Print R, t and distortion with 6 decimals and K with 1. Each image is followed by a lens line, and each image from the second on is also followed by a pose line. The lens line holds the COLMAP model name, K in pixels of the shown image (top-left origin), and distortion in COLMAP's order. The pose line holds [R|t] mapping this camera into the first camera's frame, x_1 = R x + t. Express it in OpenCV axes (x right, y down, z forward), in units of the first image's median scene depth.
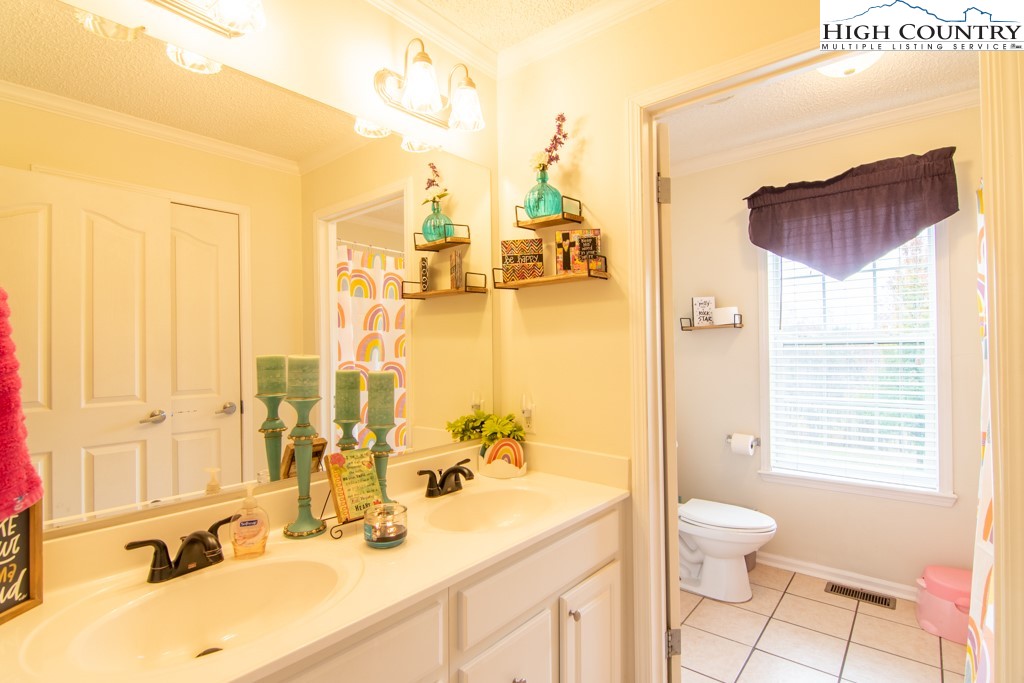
lens RADIAL K [[494.4, 0, 502.4], [0, 494.4, 343.3], [0, 0, 1]] dist [-0.001928, -0.008591]
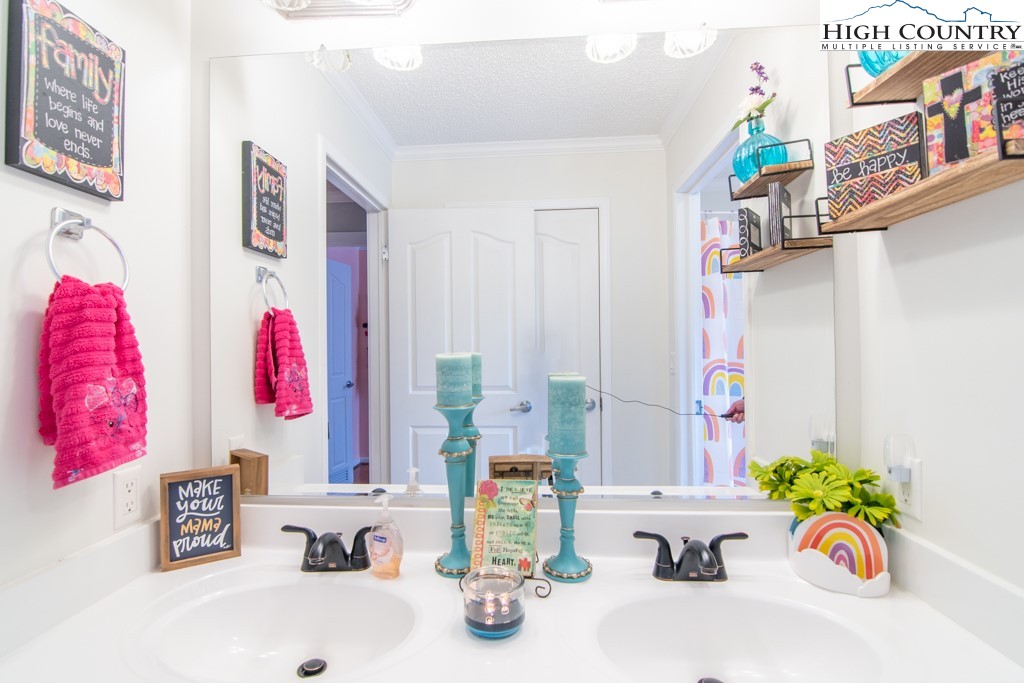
lens RADIAL K [[494.4, 0, 502.4], [0, 494.4, 343.3], [0, 0, 1]] dist [-0.001928, -0.008591]
pose [[0.594300, -0.003970, -0.804234, 0.272475], [0.012374, 0.999915, 0.004209, 0.003226], [0.804148, -0.012453, 0.594298, 0.498680]]
